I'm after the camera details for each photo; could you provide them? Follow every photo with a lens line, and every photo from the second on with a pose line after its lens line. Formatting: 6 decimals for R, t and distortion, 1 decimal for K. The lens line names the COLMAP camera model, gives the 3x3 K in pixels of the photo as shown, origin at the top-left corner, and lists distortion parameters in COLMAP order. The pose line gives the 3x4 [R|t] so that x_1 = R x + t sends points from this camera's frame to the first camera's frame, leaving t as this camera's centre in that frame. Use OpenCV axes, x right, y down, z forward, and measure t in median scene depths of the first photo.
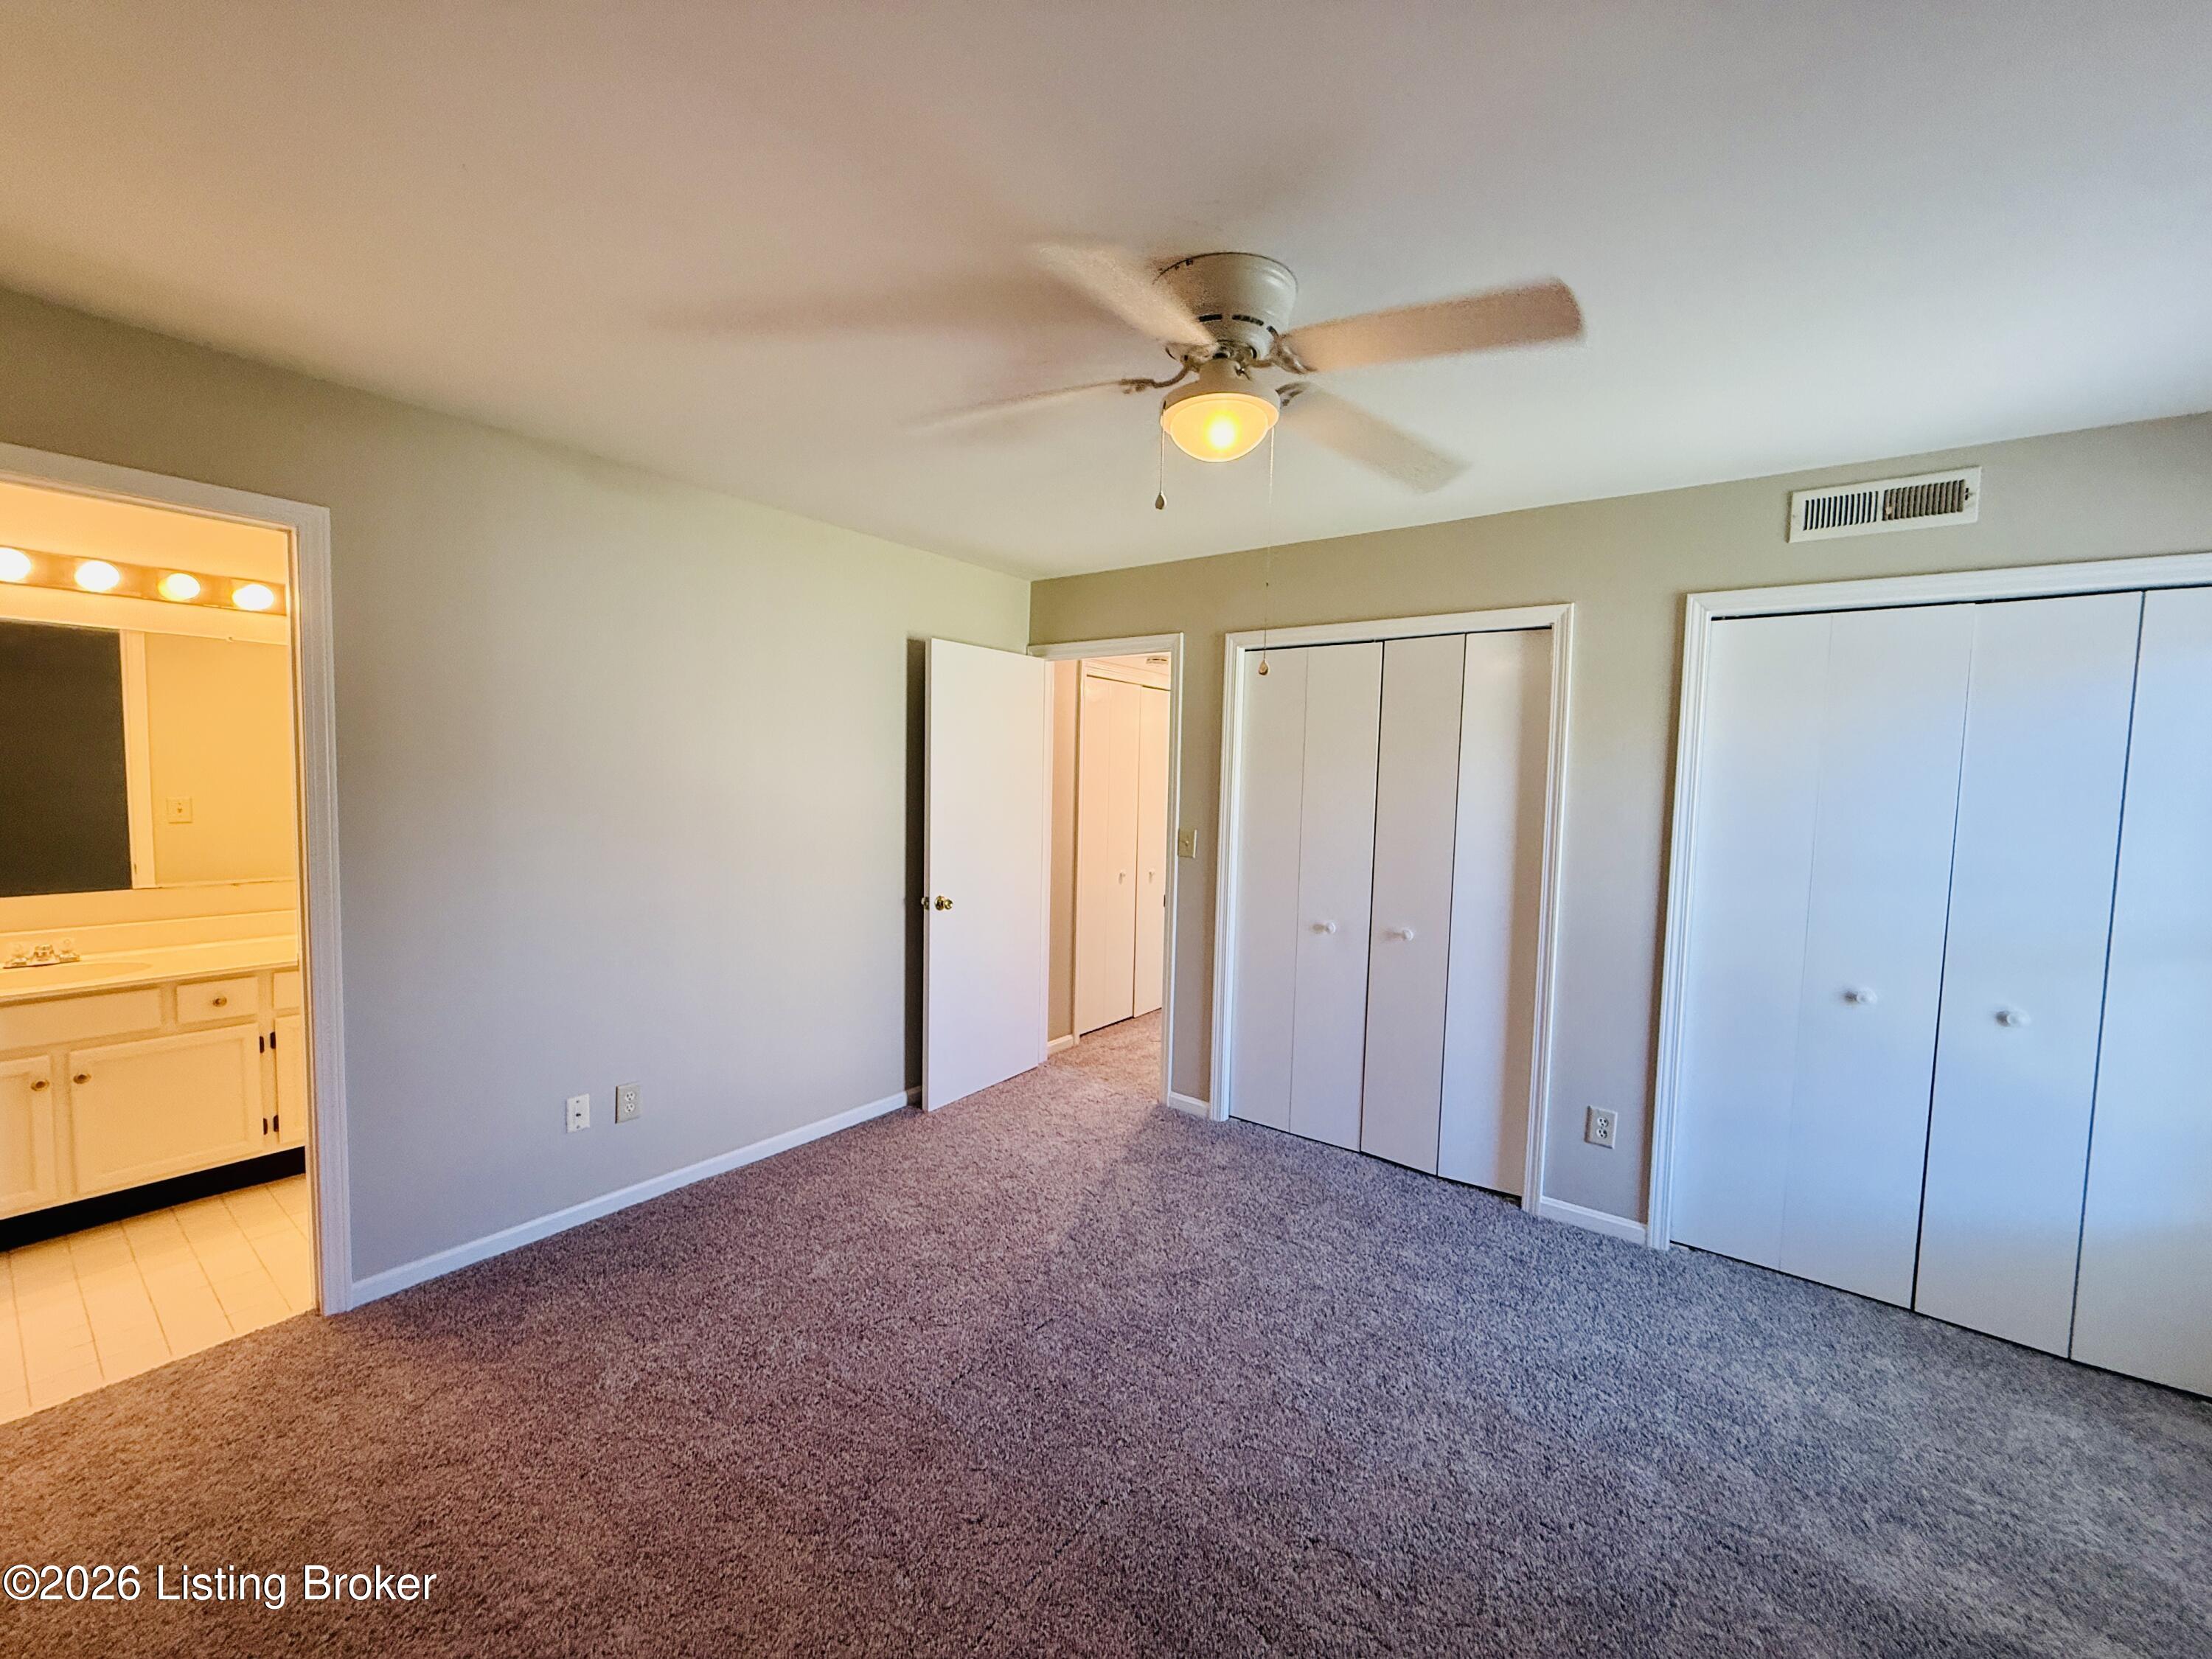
lens RADIAL K [[880.3, 0, 1092.4], [0, 880.3, 831.7], [0, 0, 1]] dist [0.001790, -0.000374]
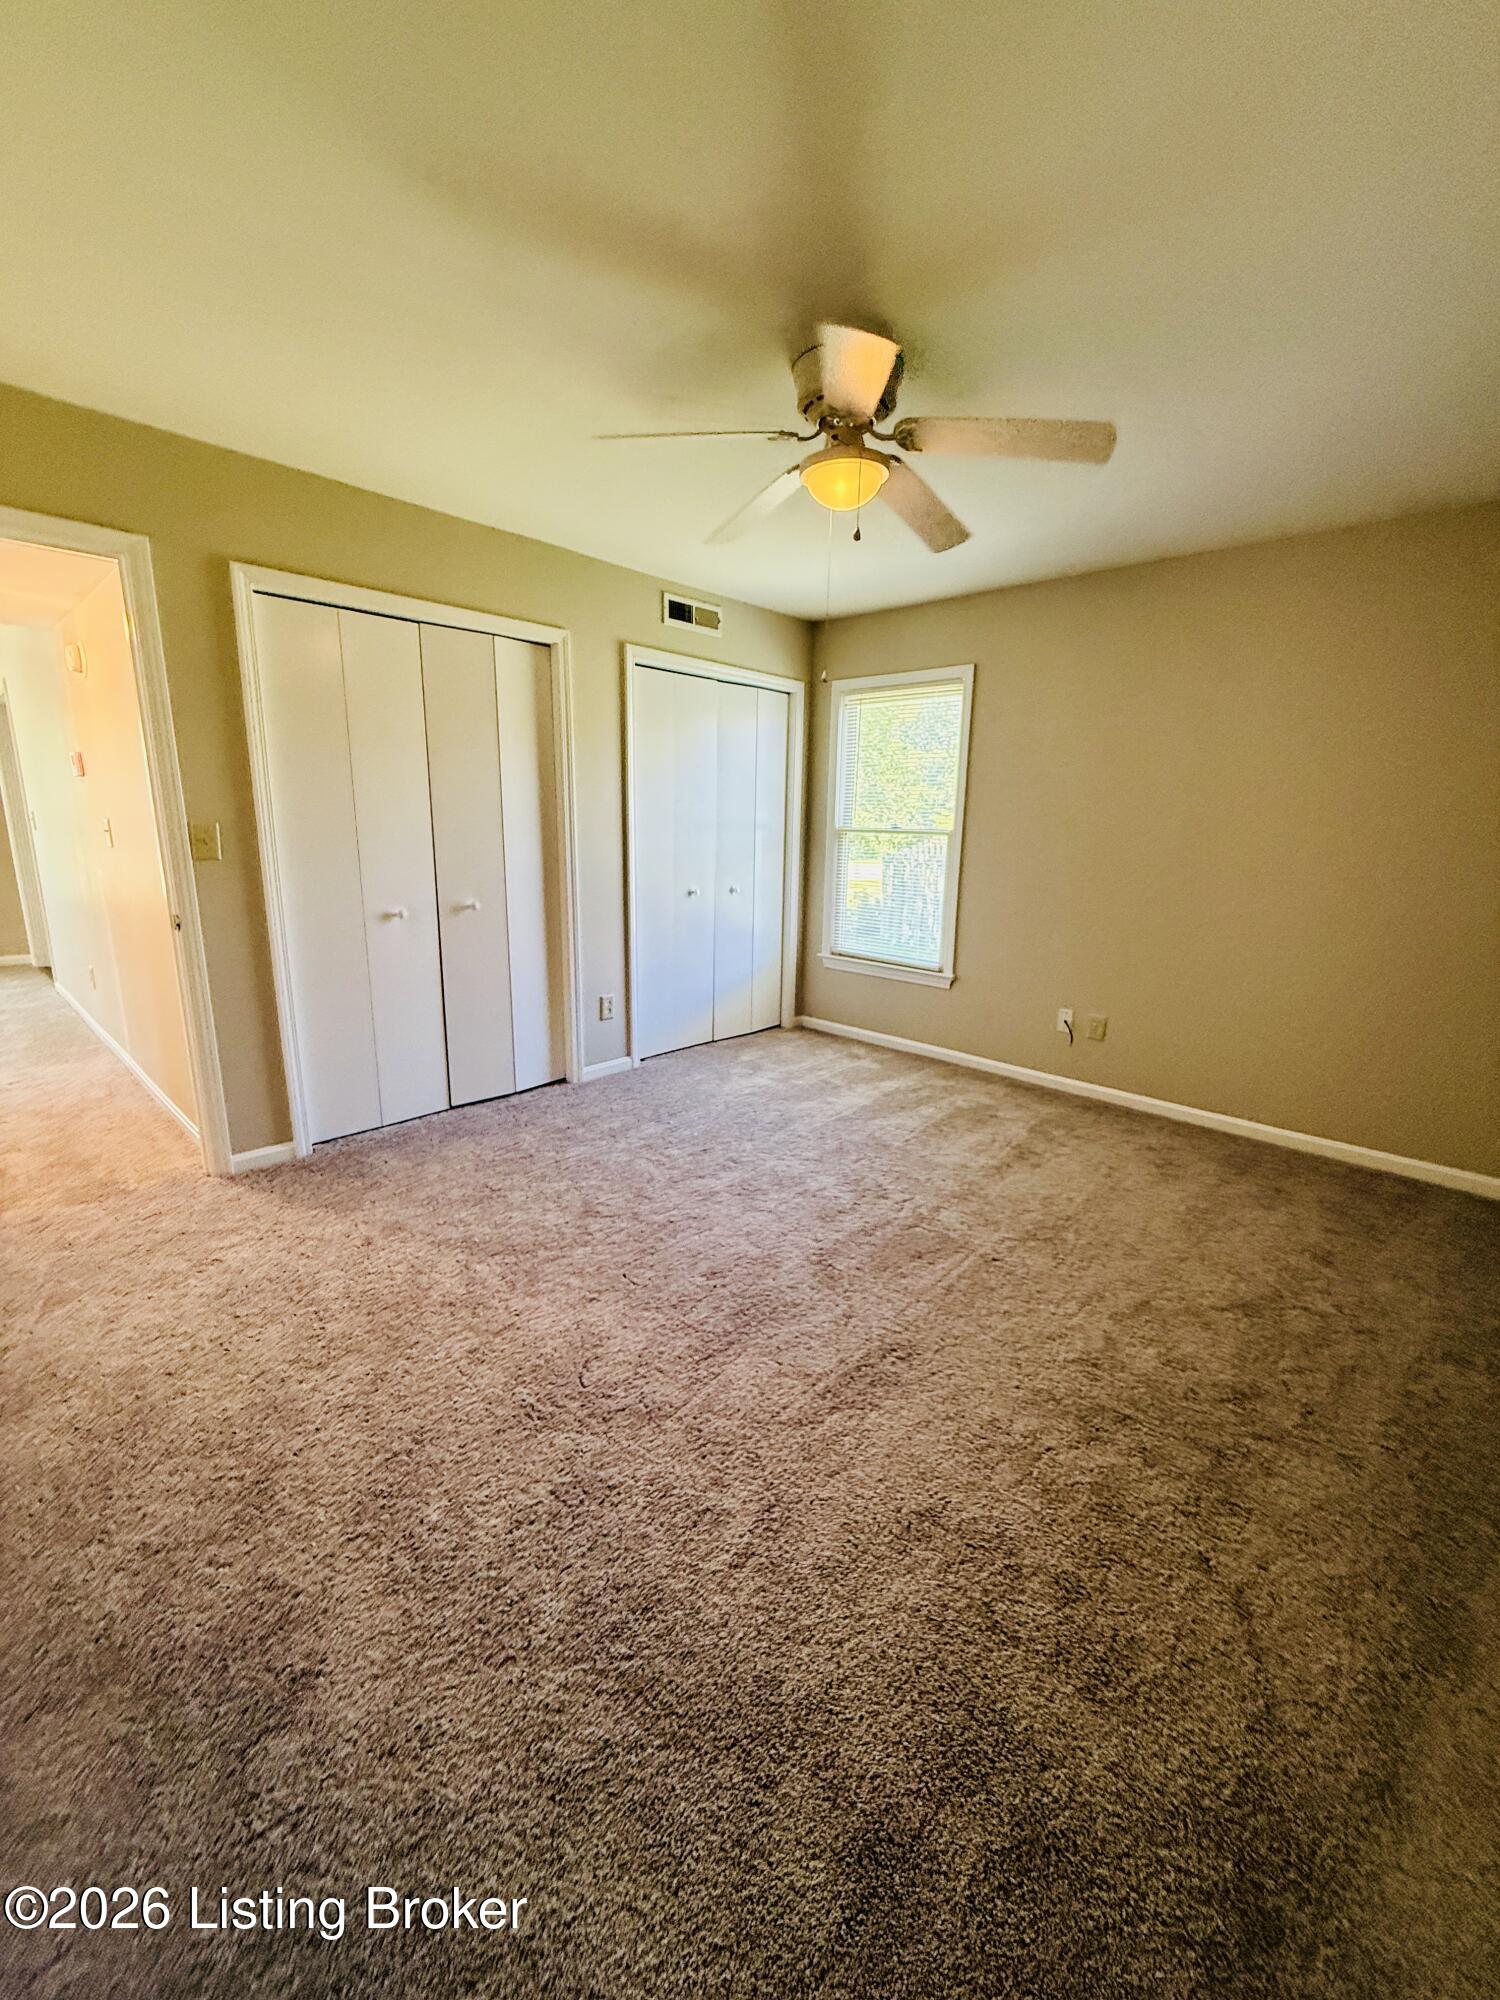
lens RADIAL K [[795.9, 0, 744.4], [0, 795.9, 1003.5], [0, 0, 1]] dist [0.001790, -0.000374]
pose [[0.118346, -0.245792, 0.962071, -0.688953], [0.055000, 0.969015, 0.240800, 0.011271], [-0.991448, 0.024416, 0.128198, 0.568694]]
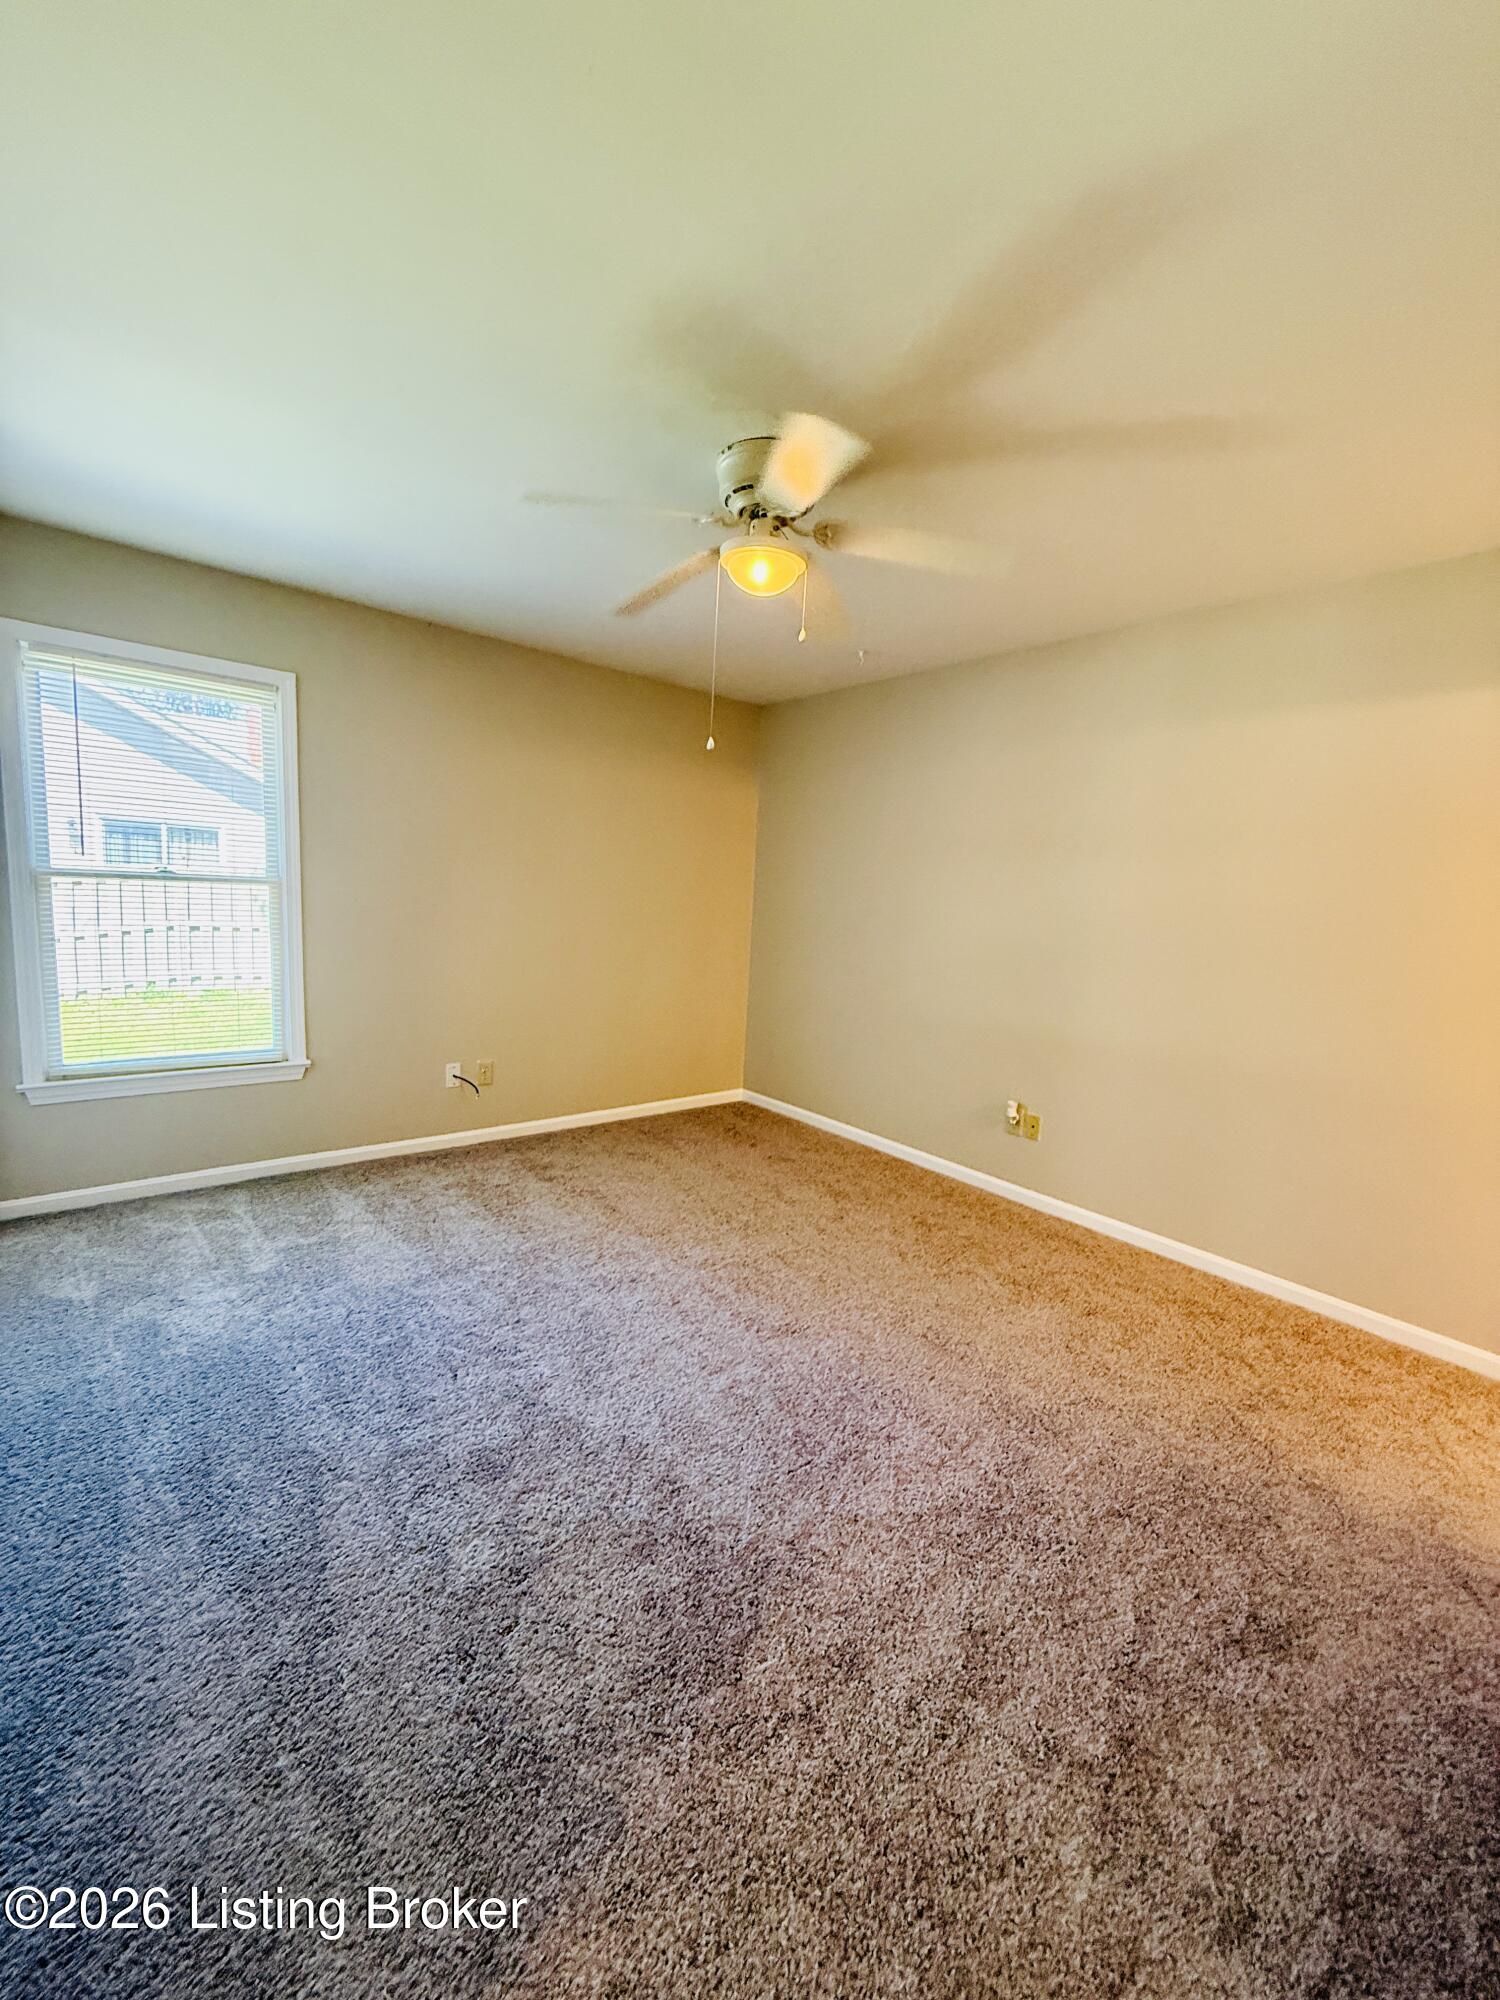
lens RADIAL K [[795.9, 0, 738.1], [0, 795.9, 994.3], [0, 0, 1]] dist [0.001790, -0.000374]
pose [[-0.969082, -0.097731, 0.226557, -0.088876], [-0.052820, 0.979095, 0.196424, -0.016747], [-0.241018, 0.178384, -0.953986, 1.291641]]
